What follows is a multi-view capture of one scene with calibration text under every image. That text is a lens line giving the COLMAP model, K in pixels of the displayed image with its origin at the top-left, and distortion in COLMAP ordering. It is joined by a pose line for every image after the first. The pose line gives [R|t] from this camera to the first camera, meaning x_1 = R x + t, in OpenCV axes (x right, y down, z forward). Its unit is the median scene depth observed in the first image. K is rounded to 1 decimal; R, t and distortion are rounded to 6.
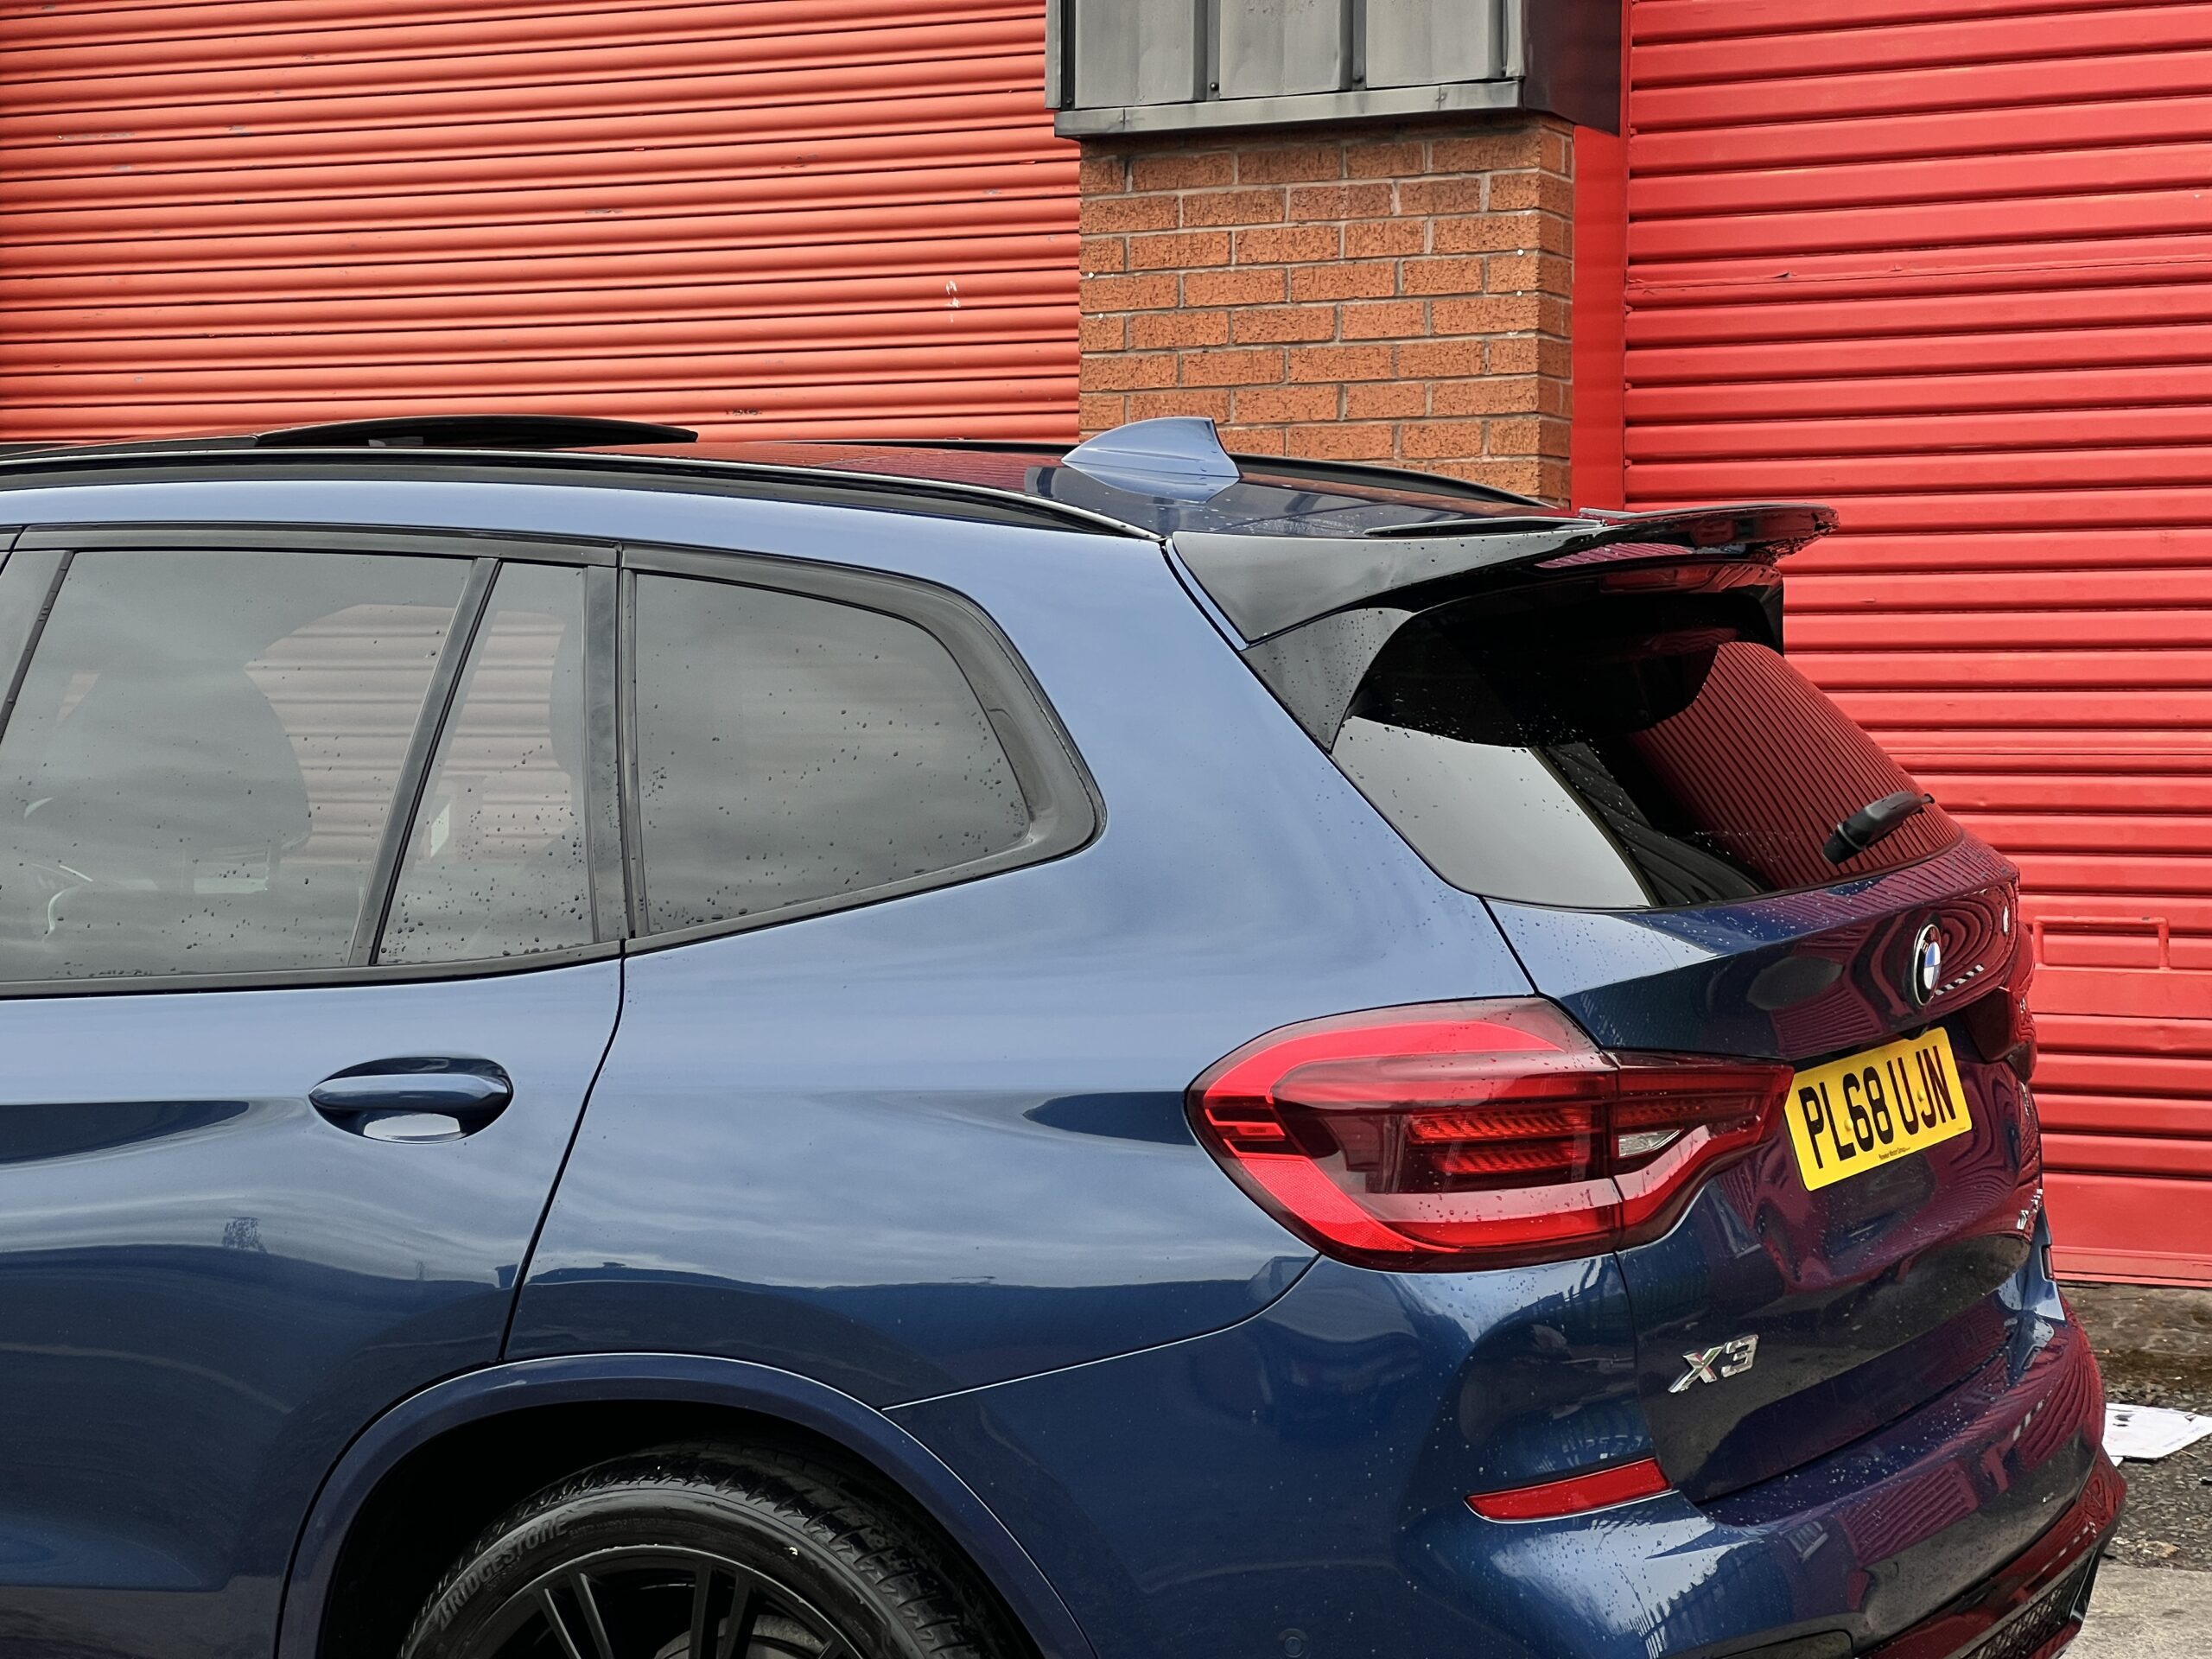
lens RADIAL K [[4936.7, 0, 1106.0], [0, 4936.7, 829.5], [0, 0, 1]] dist [-0.283446, 8.523222]
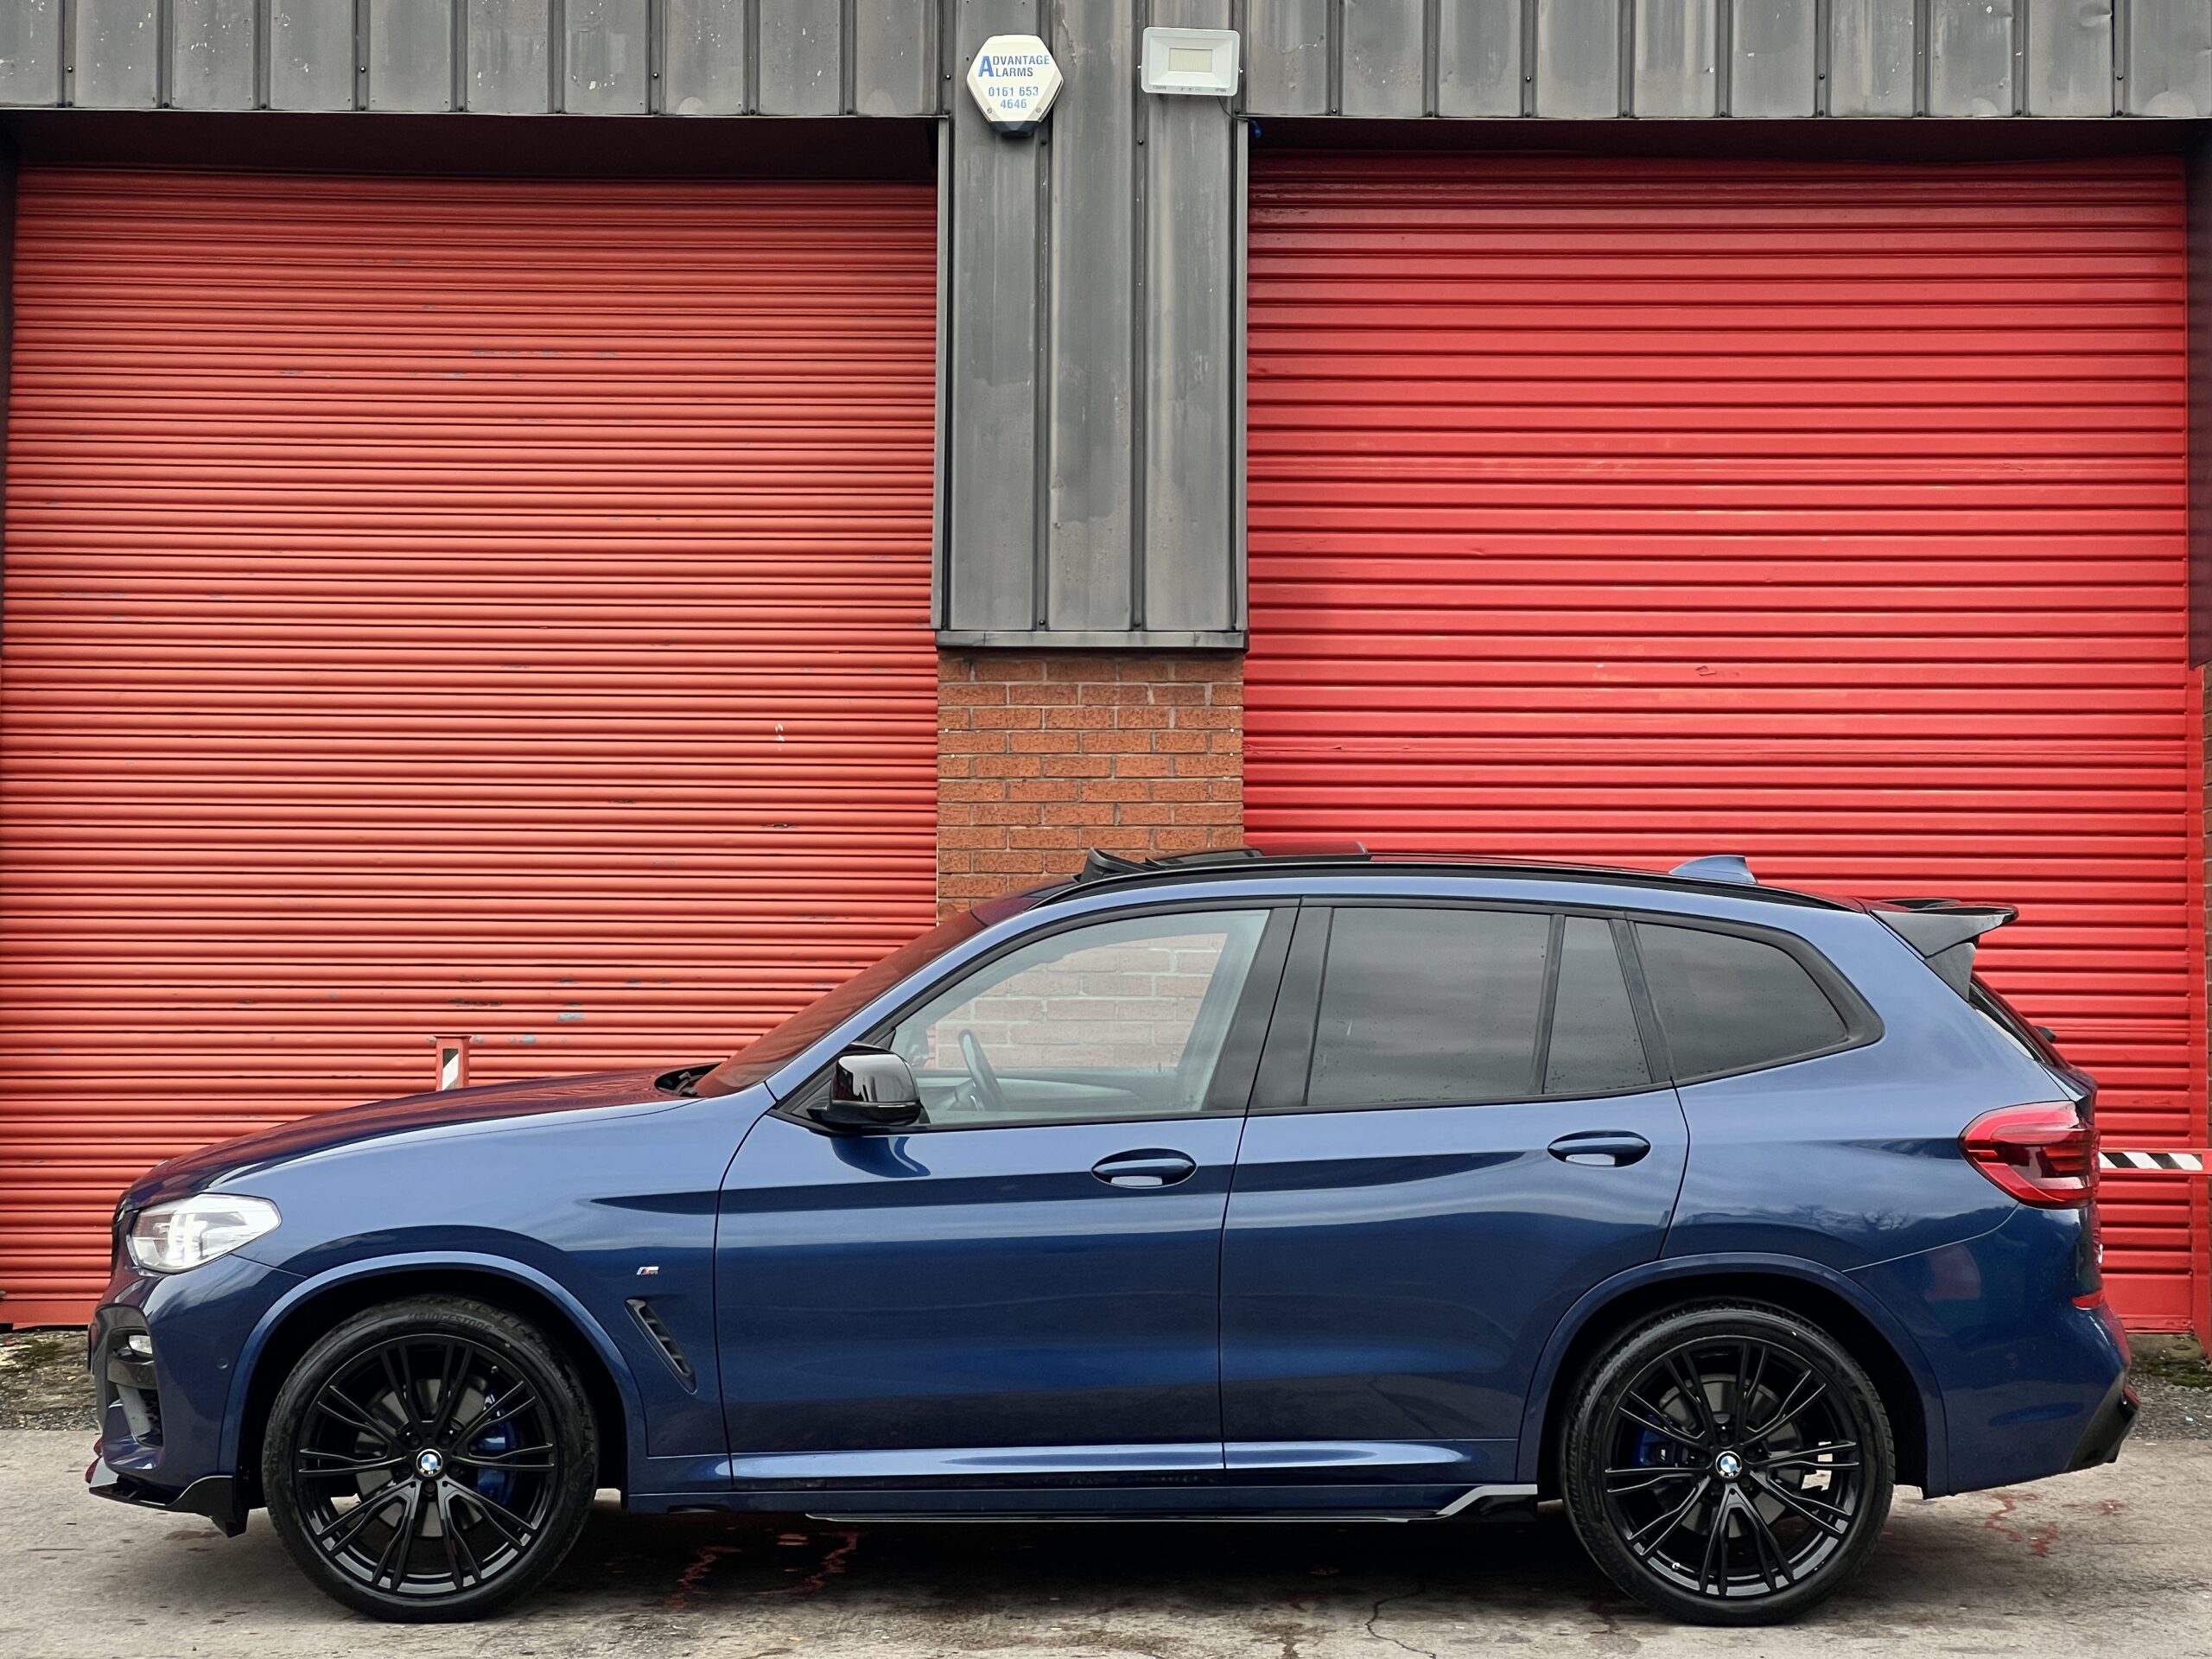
lens RADIAL K [[4962.5, 0, 1105.6], [0, 4962.5, 749.9], [0, 0, 1]] dist [-0.332045, 8.475742]
pose [[0.890767, 0.033503, 0.453223, -1.196135], [0.004168, 0.996635, -0.081864, 0.048586], [-0.454441, 0.074811, 0.887630, -0.820696]]
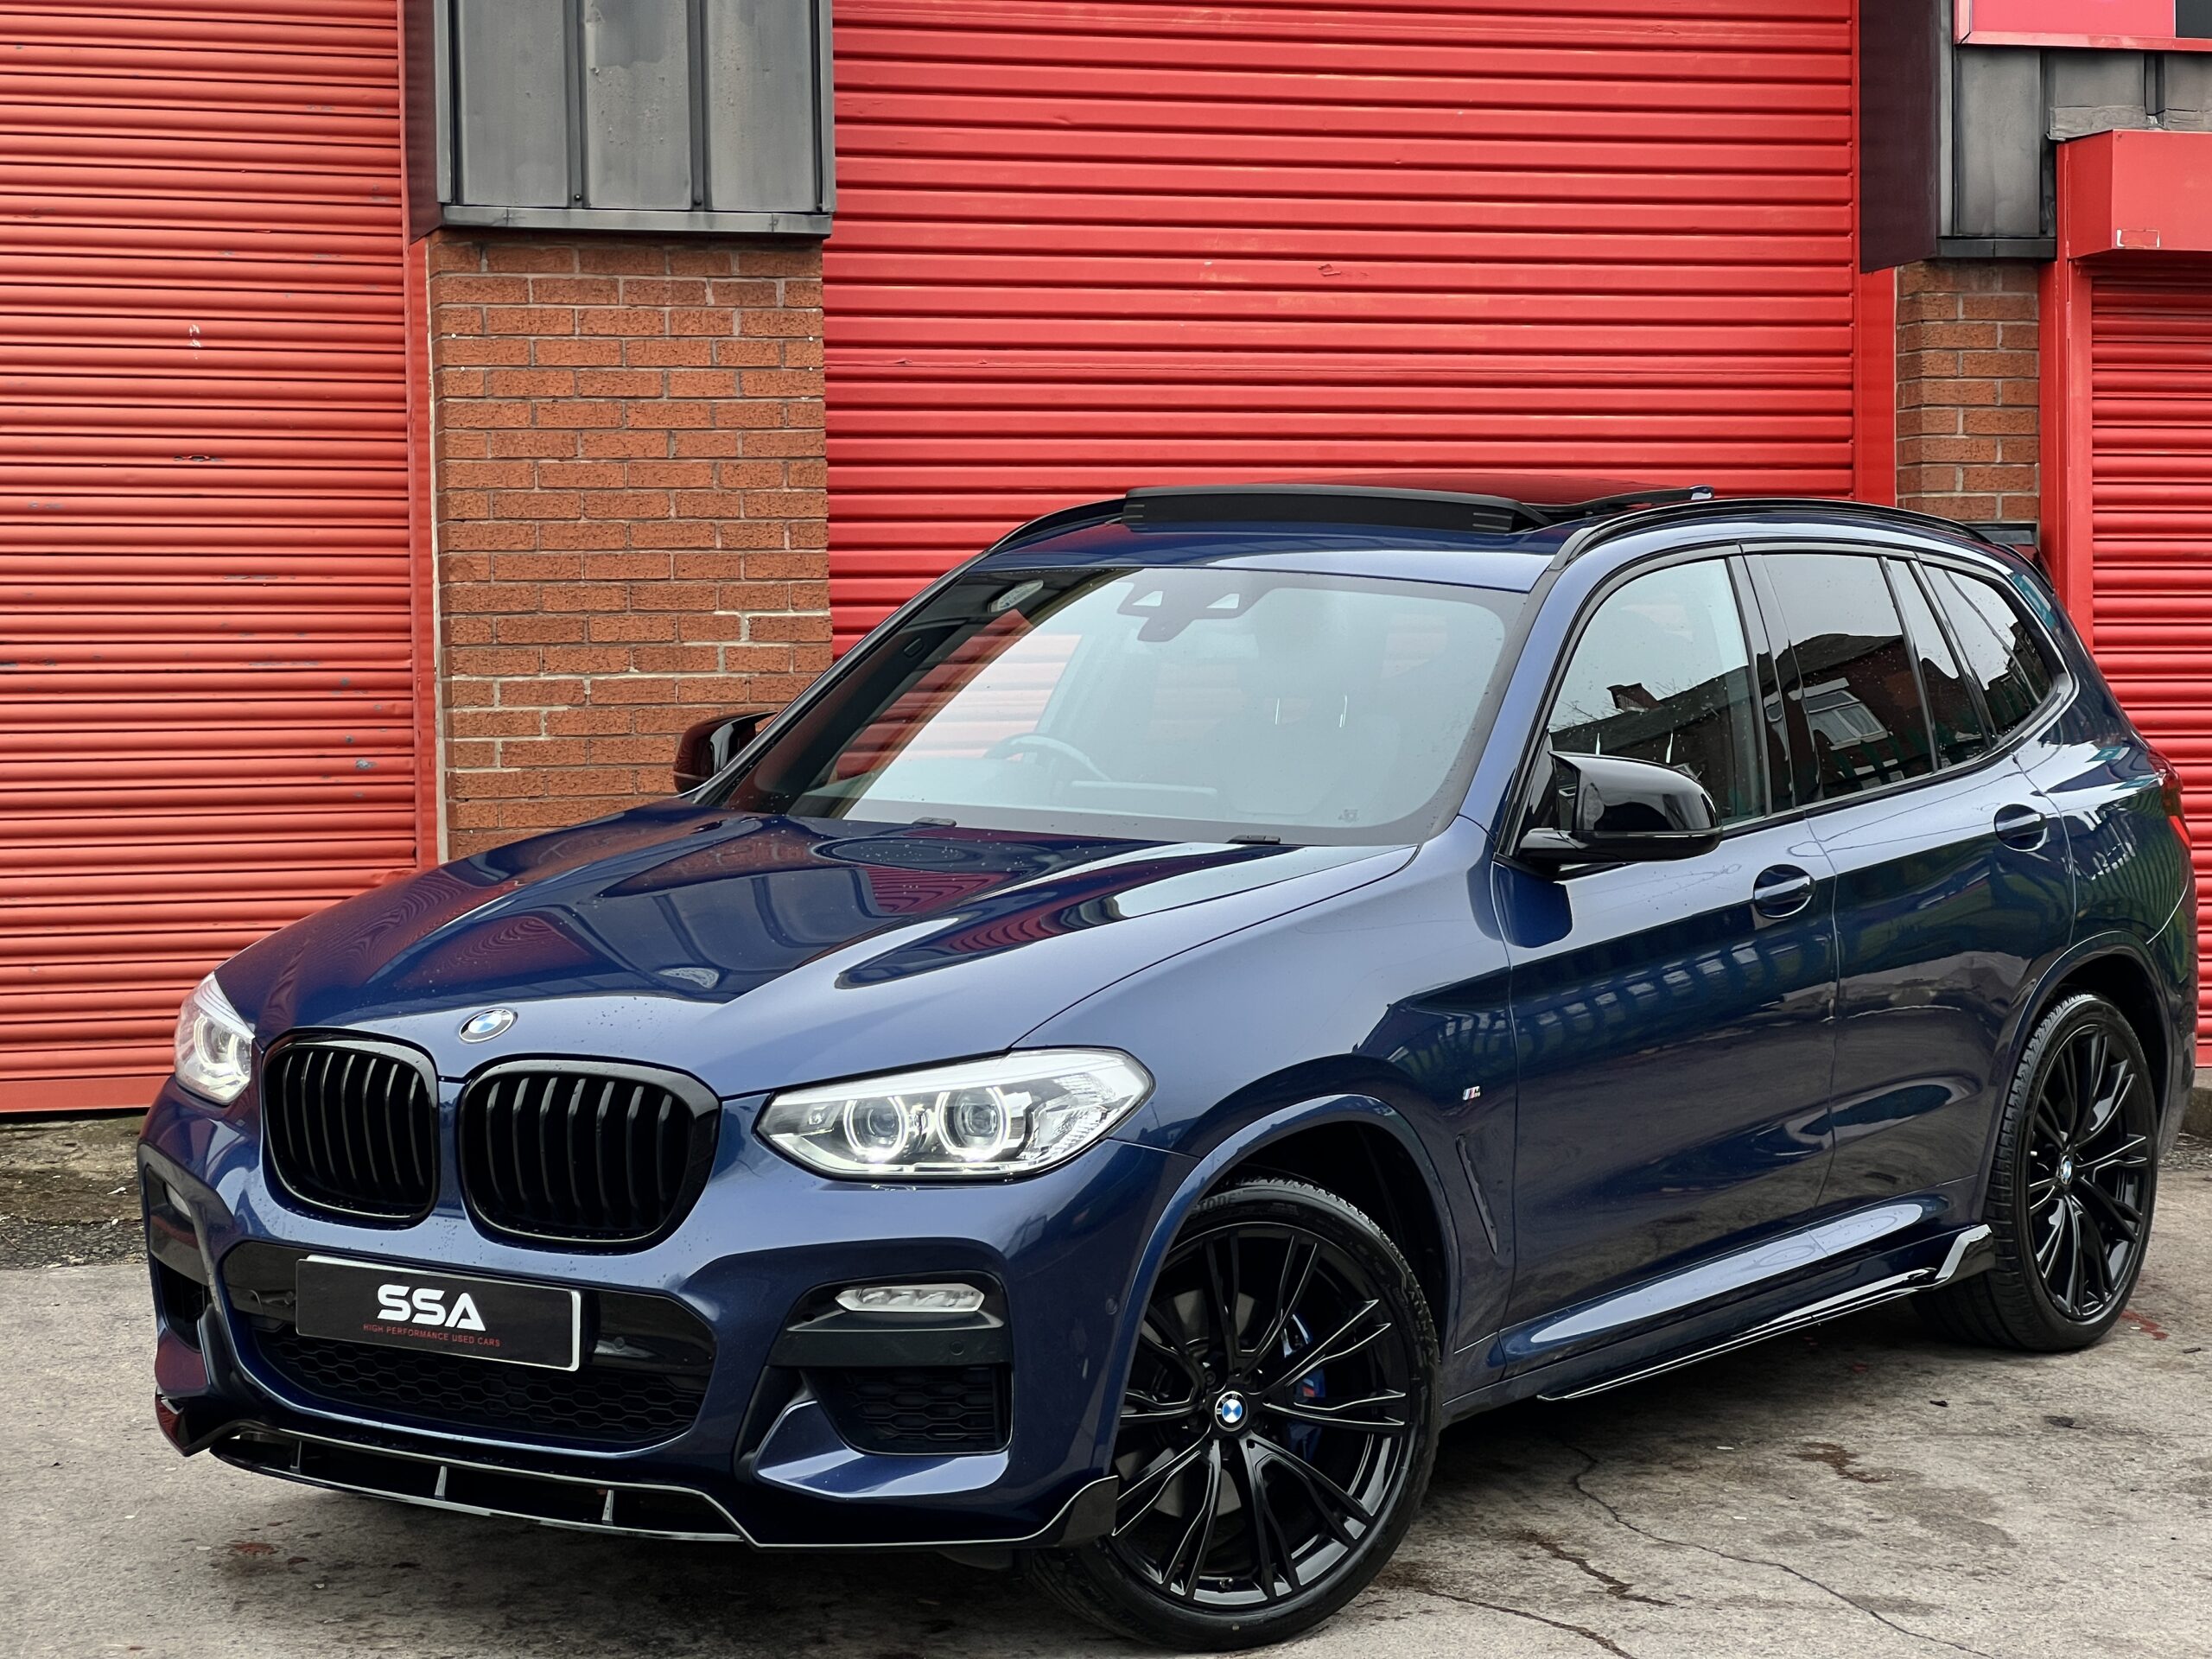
lens RADIAL K [[4930.3, 0, 1129.2], [0, 4930.3, 818.4], [0, 0, 1]] dist [0.065219, 2.615289]
pose [[0.704710, -0.026175, 0.709013, -1.345608], [0.026455, 0.999594, 0.010608, 0.004720], [-0.709002, 0.011281, 0.705116, -0.034917]]
